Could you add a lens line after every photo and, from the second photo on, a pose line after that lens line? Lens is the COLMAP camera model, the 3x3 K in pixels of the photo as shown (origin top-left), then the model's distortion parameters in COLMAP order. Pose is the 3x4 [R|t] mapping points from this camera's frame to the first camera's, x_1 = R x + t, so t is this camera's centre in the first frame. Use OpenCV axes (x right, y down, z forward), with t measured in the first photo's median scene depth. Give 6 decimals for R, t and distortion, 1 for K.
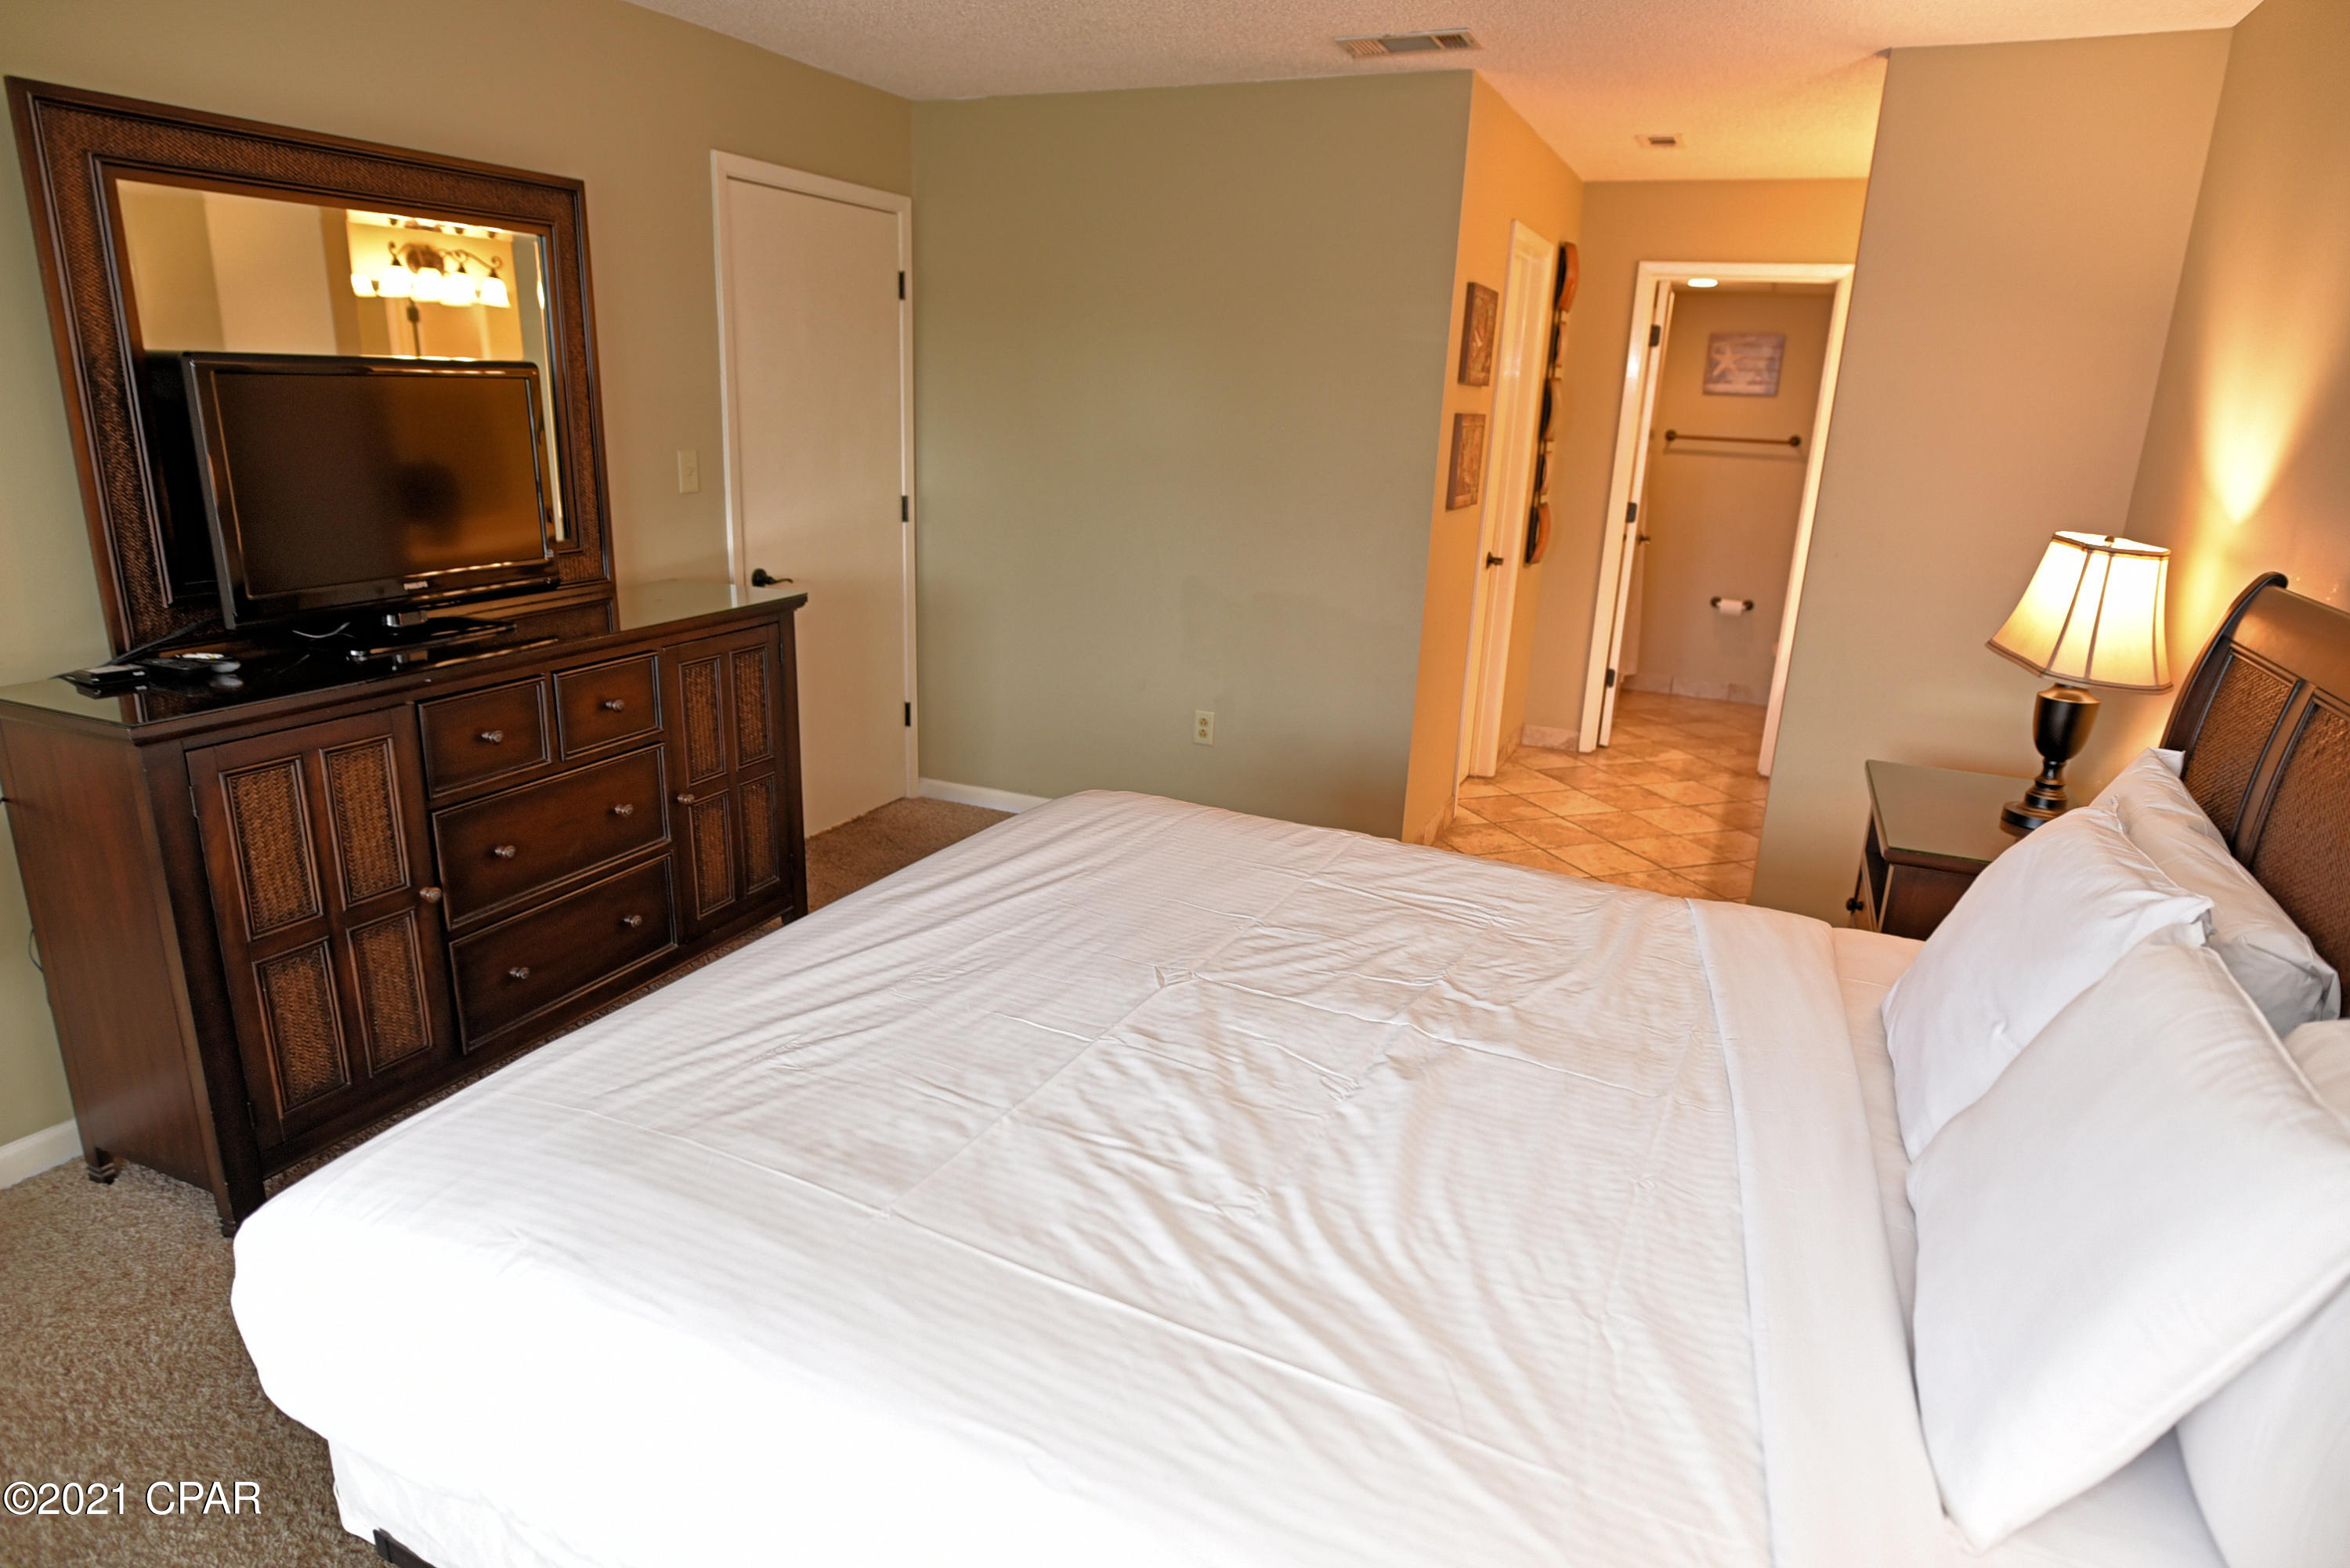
lens RADIAL K [[1357.1, 0, 1174.9], [0, 1357.1, 794.8], [0, 0, 1]] dist [-0.021927, -0.002350]
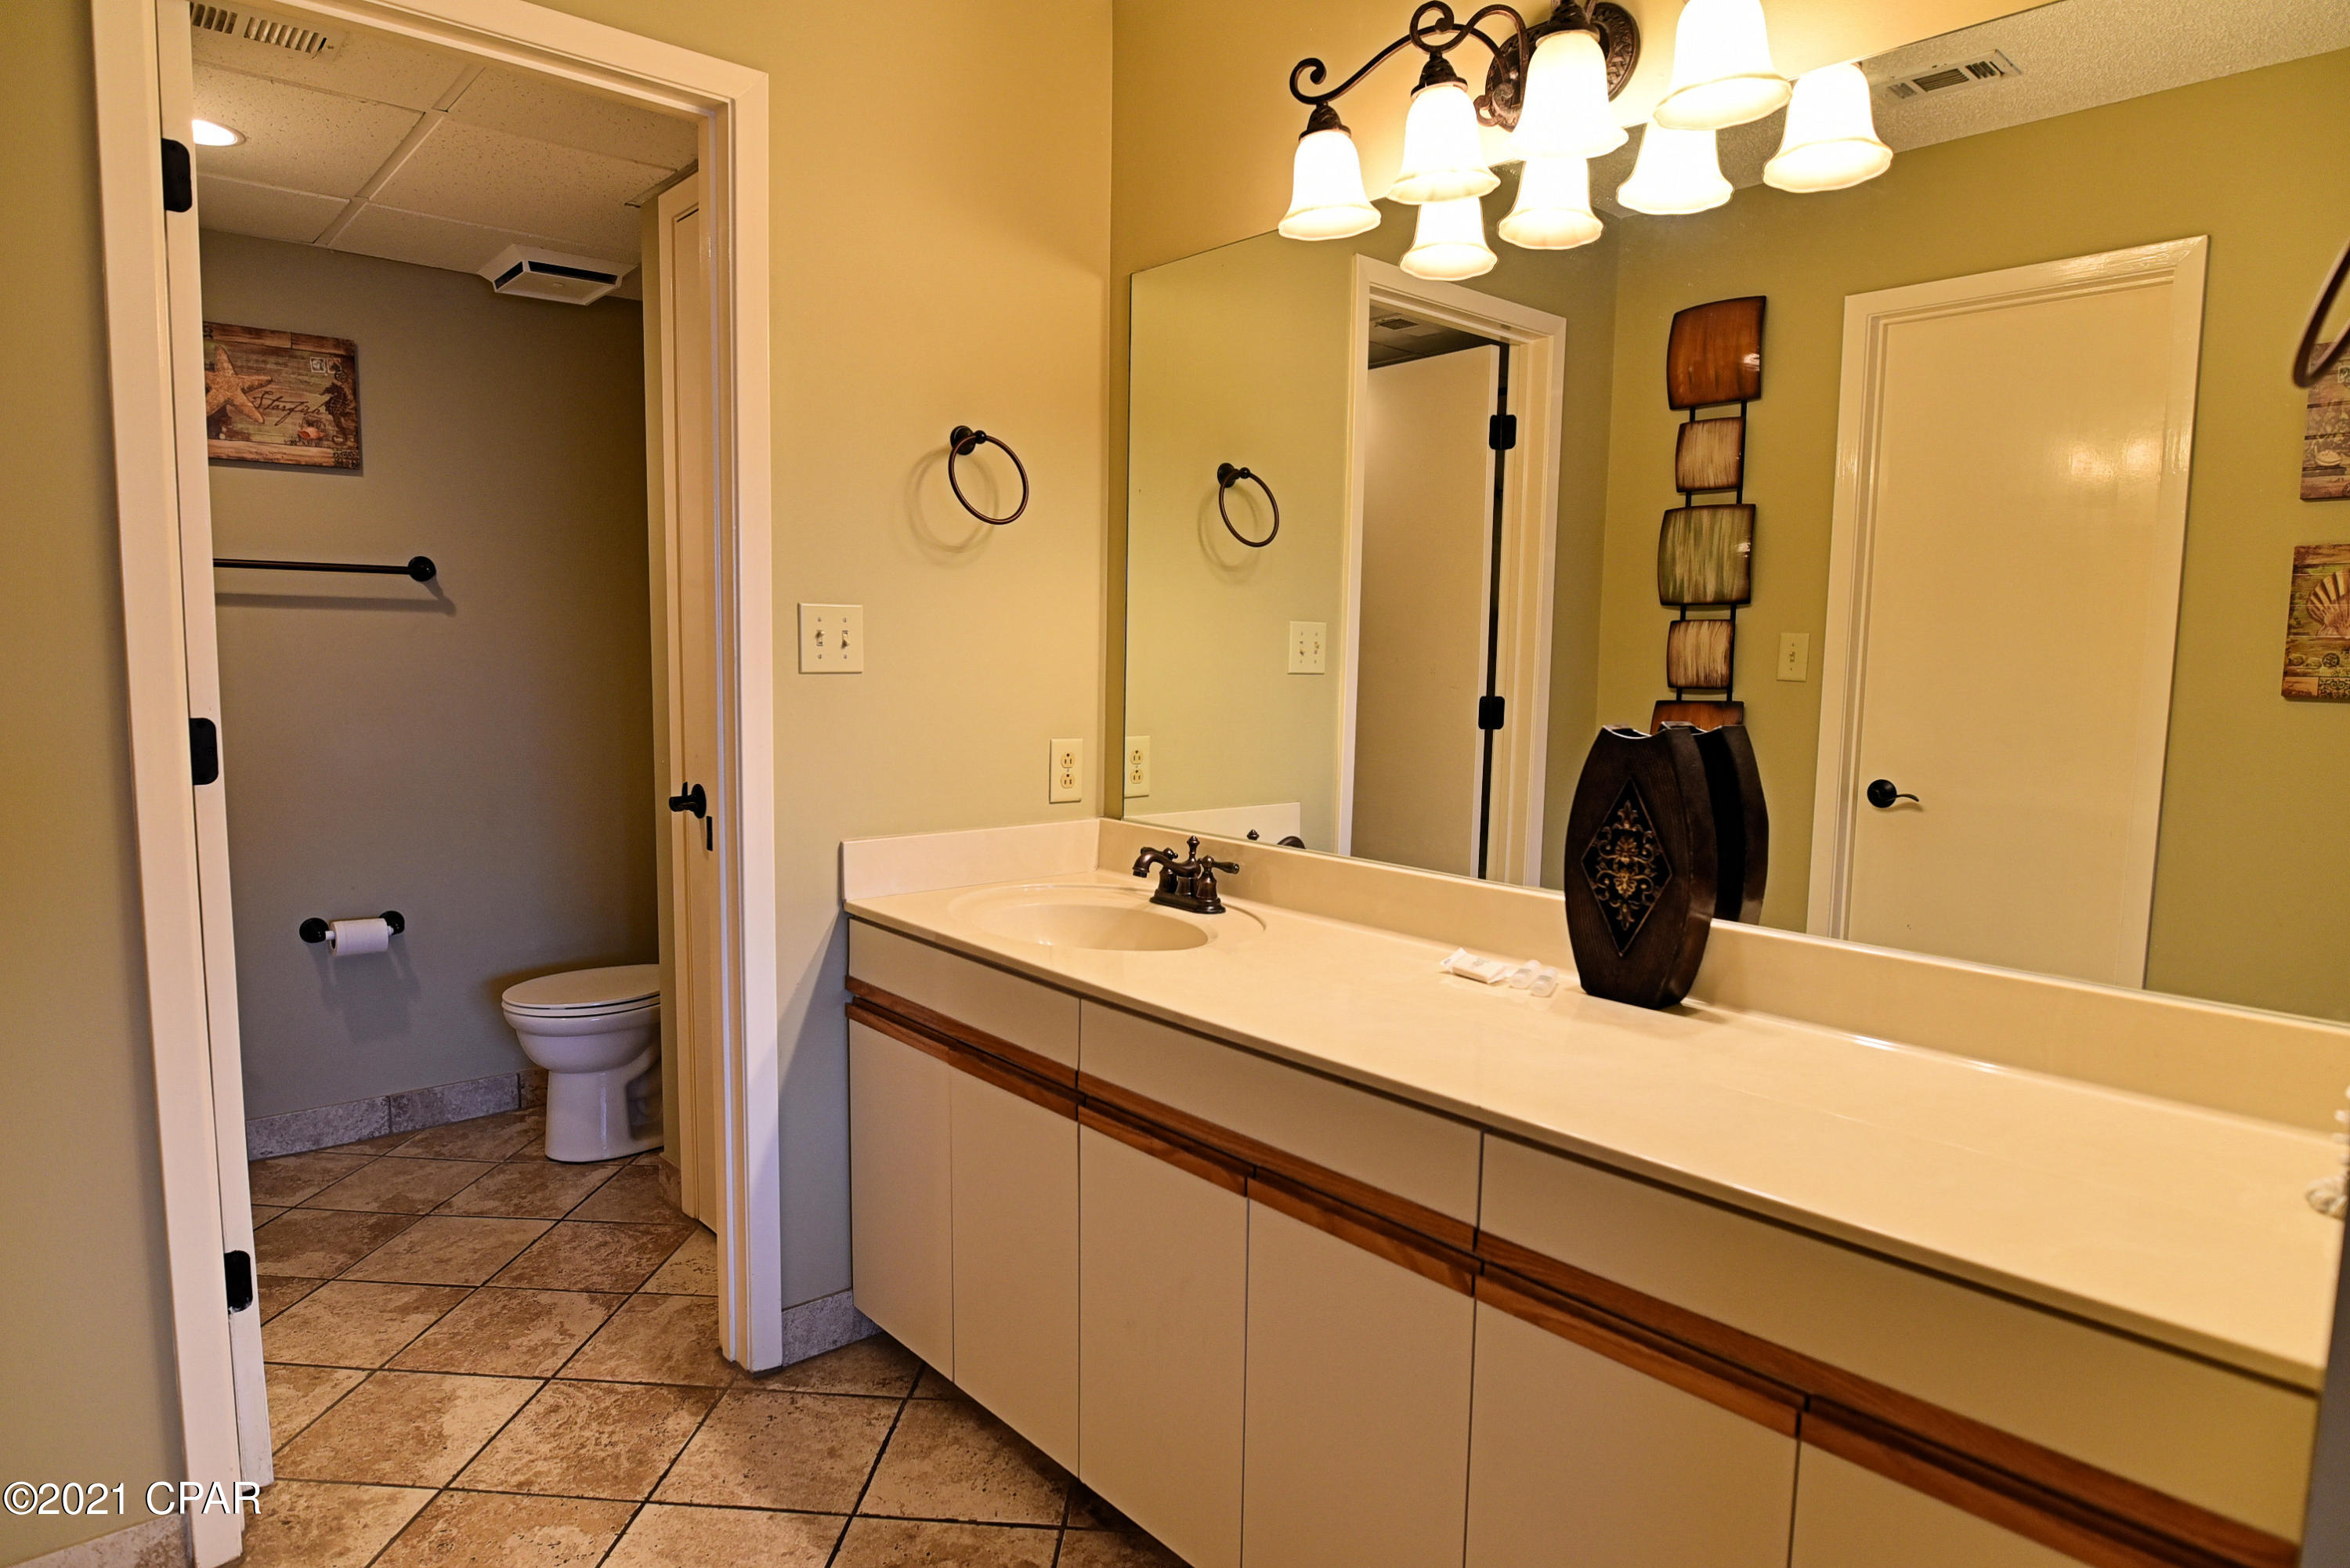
lens RADIAL K [[1357.1, 0, 1174.5], [0, 1357.1, 776.8], [0, 0, 1]] dist [-0.021927, -0.002350]
pose [[0.403102, -0.127887, 0.906175, 0.130377], [0.263053, 0.964592, 0.019115, -0.131532], [-0.876534, 0.230667, 0.422470, 0.586818]]
